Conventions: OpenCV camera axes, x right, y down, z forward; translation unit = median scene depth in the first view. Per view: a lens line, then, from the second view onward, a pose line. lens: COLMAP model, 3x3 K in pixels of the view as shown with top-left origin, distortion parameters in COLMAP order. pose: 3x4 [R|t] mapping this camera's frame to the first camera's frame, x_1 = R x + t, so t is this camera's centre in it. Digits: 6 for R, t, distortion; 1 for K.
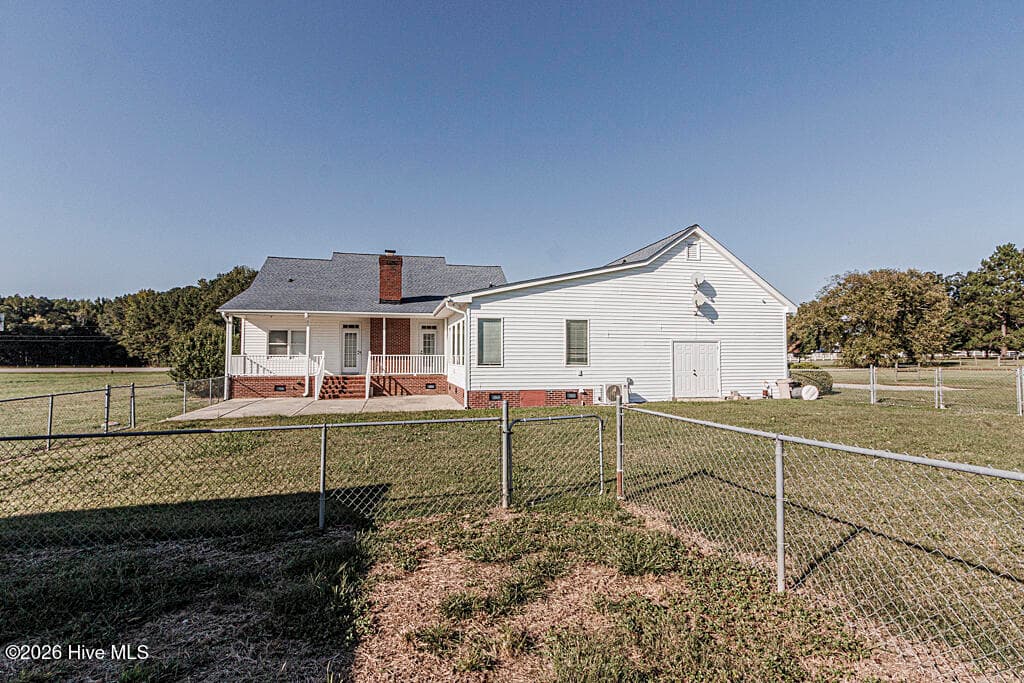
lens RADIAL K [[475.6, 0, 503.4], [0, 475.6, 357.2], [0, 0, 1]] dist [-0.000136, -0.000064]
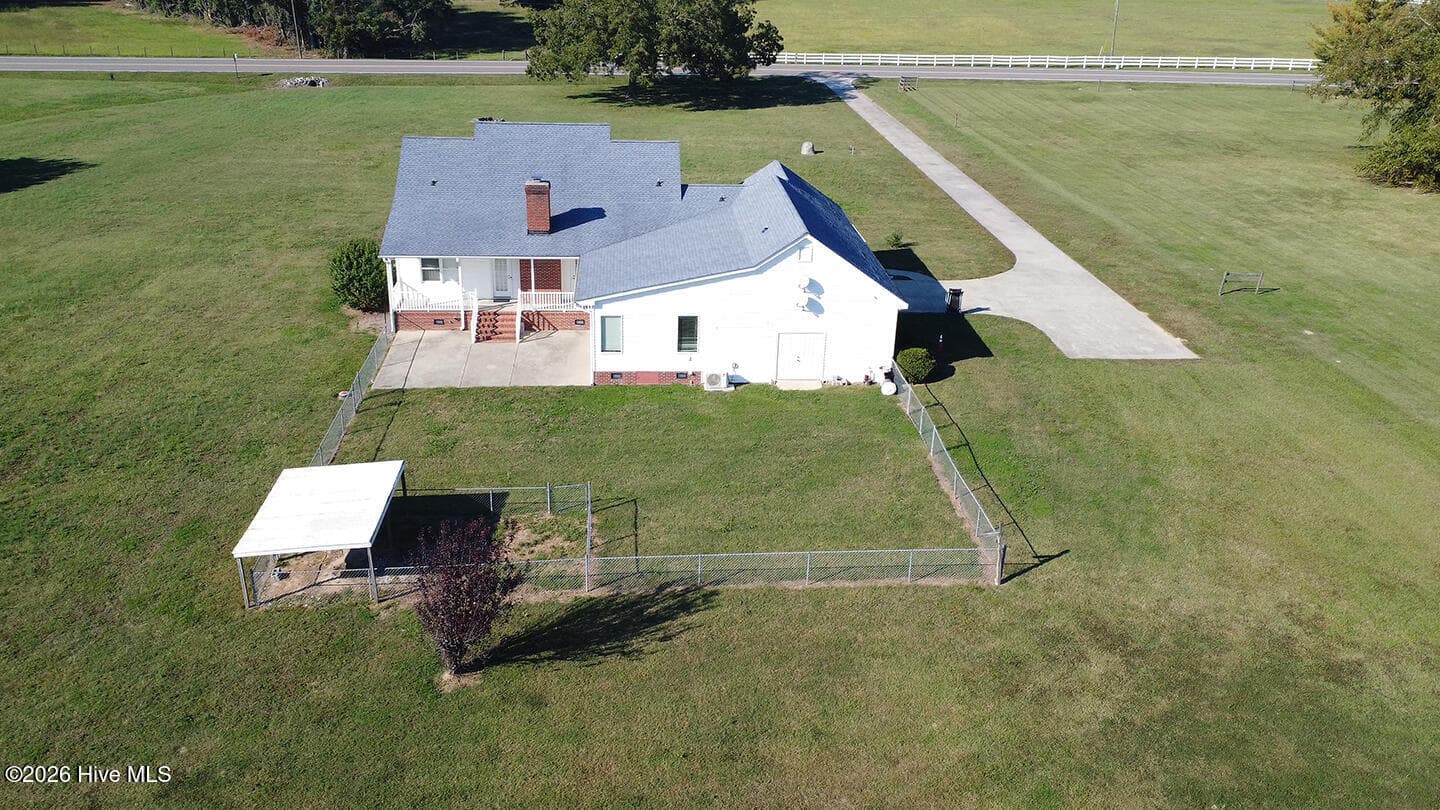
lens RADIAL K [[1122.4, 0, 720.0], [0, 1122.4, 405.0], [0, 0, 1]] dist [-0.002395, 0.001500]
pose [[0.989204, 0.085533, -0.118991, 0.550984], [-0.028476, 0.908706, 0.416464, -0.976320], [0.143749, -0.408580, 0.901332, -1.471116]]
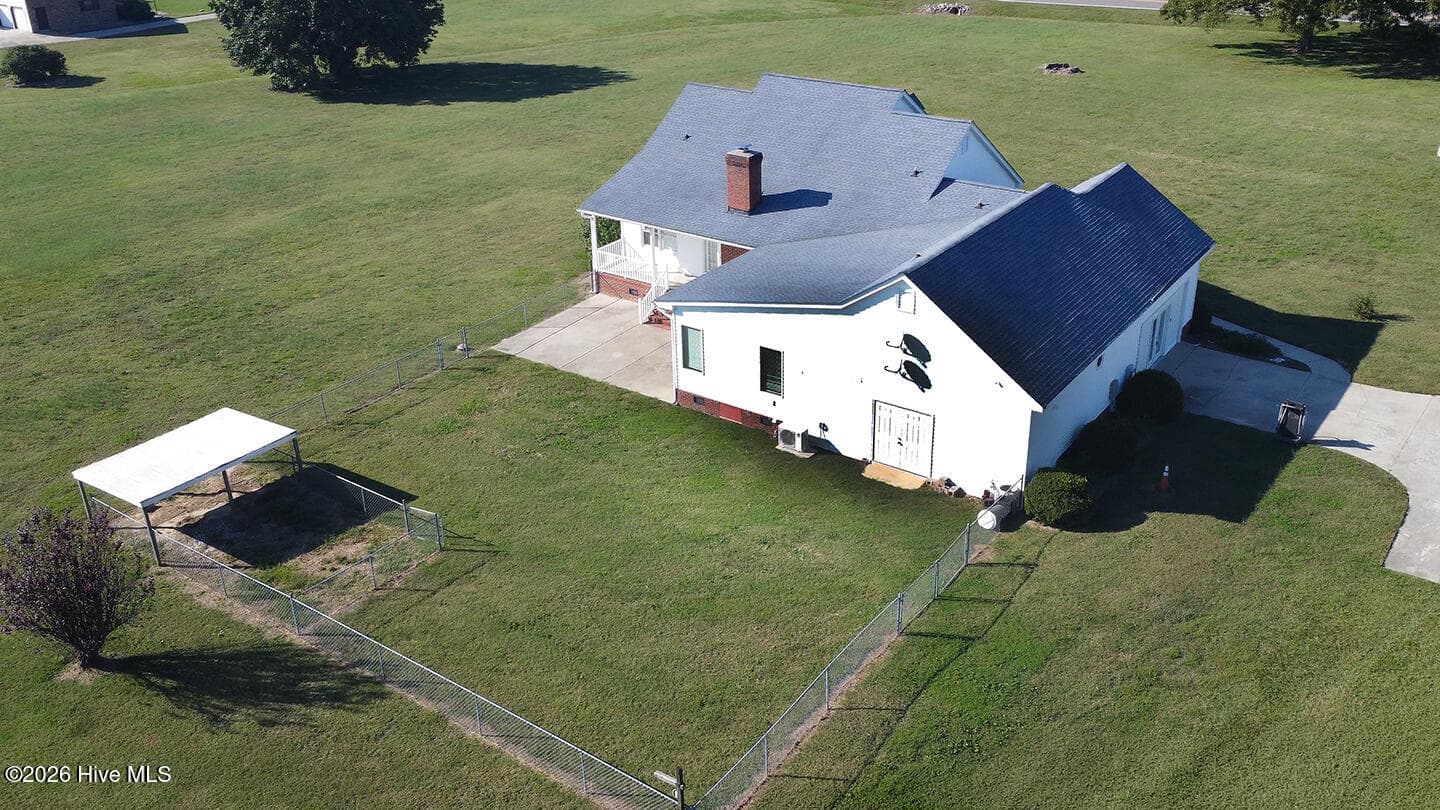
lens RADIAL K [[1194.7, 0, 720.0], [0, 1194.7, 405.0], [0, 0, 1]] dist [0.004366, 0.002996]
pose [[0.659678, 0.328316, -0.676043, 1.576493], [0.025412, 0.889274, 0.456668, -0.969885], [0.751119, -0.318434, 0.578291, -0.388150]]
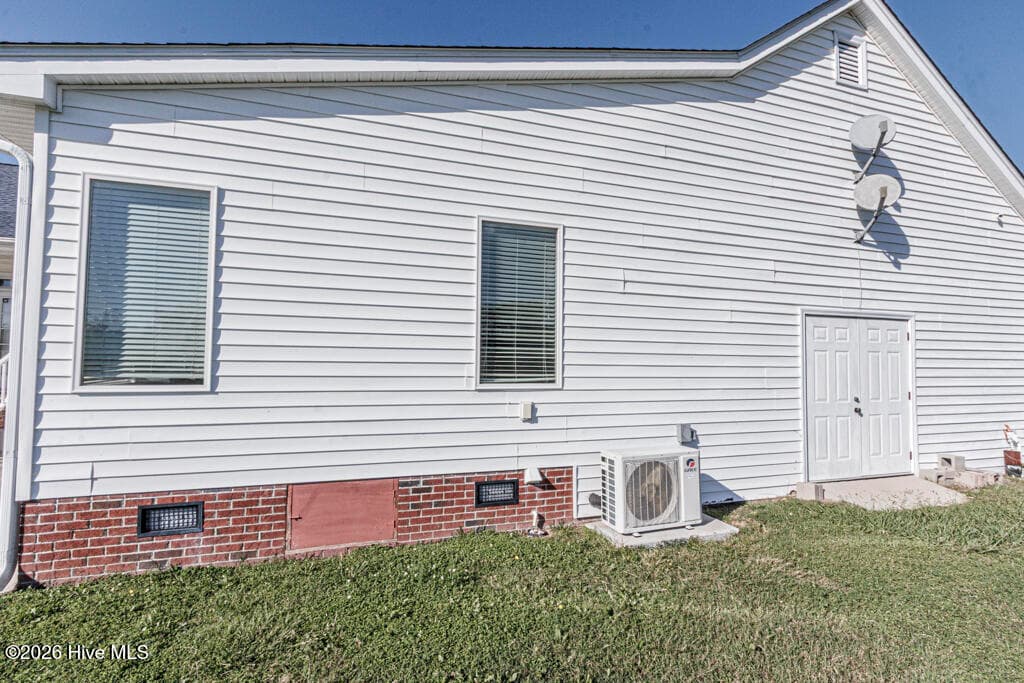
lens RADIAL K [[430.1, 0, 497.1], [0, 430.1, 343.1], [0, 0, 1]] dist [0.001024, 0.000057]
pose [[0.997545, 0.016326, 0.068098, 0.118860], [-0.013977, 0.999296, -0.034823, 0.001393], [-0.068618, 0.033785, 0.997071, 0.711735]]
